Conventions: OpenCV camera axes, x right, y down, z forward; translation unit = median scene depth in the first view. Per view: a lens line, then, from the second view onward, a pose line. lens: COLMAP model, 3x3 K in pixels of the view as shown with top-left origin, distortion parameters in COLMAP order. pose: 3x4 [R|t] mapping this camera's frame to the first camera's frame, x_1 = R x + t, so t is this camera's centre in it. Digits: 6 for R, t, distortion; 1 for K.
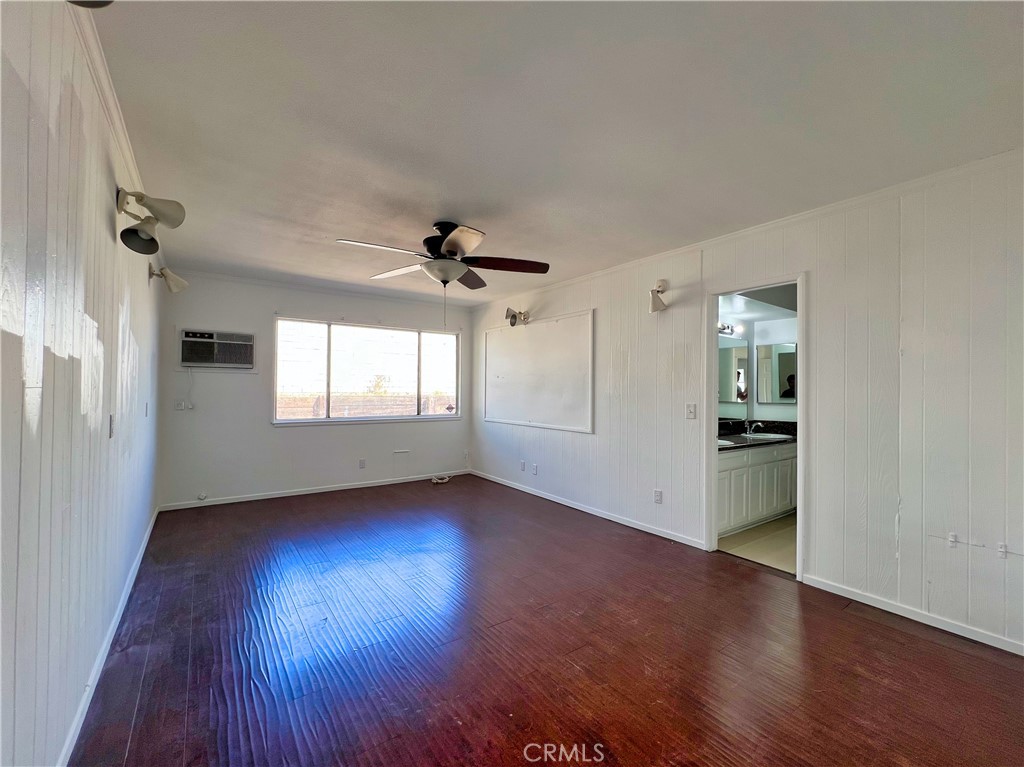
lens RADIAL K [[427.8, 0, 512.0], [0, 427.8, 383.5], [0, 0, 1]] dist [-0.000960, -0.000114]
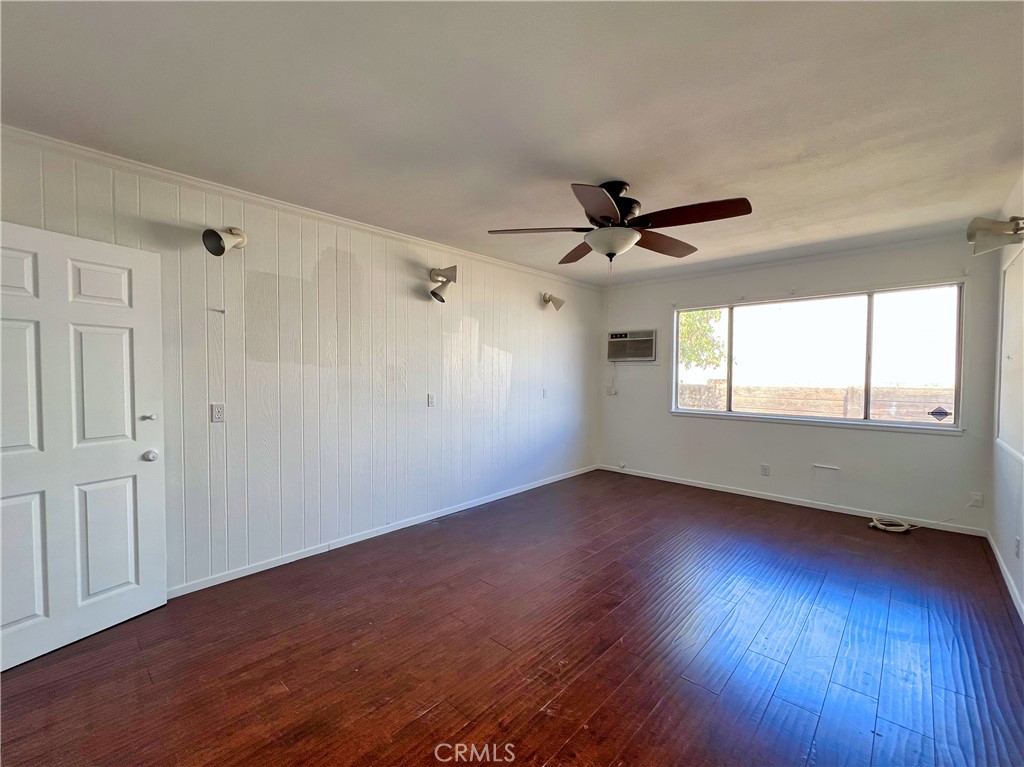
lens RADIAL K [[435.7, 0, 512.0], [0, 435.7, 383.5], [0, 0, 1]] dist [-0.000313, -0.000037]
pose [[0.199213, 0.016071, -0.979824, 0.369429], [0.012285, 0.999746, 0.018896, -0.001589], [0.979879, -0.015801, 0.198965, 0.359635]]
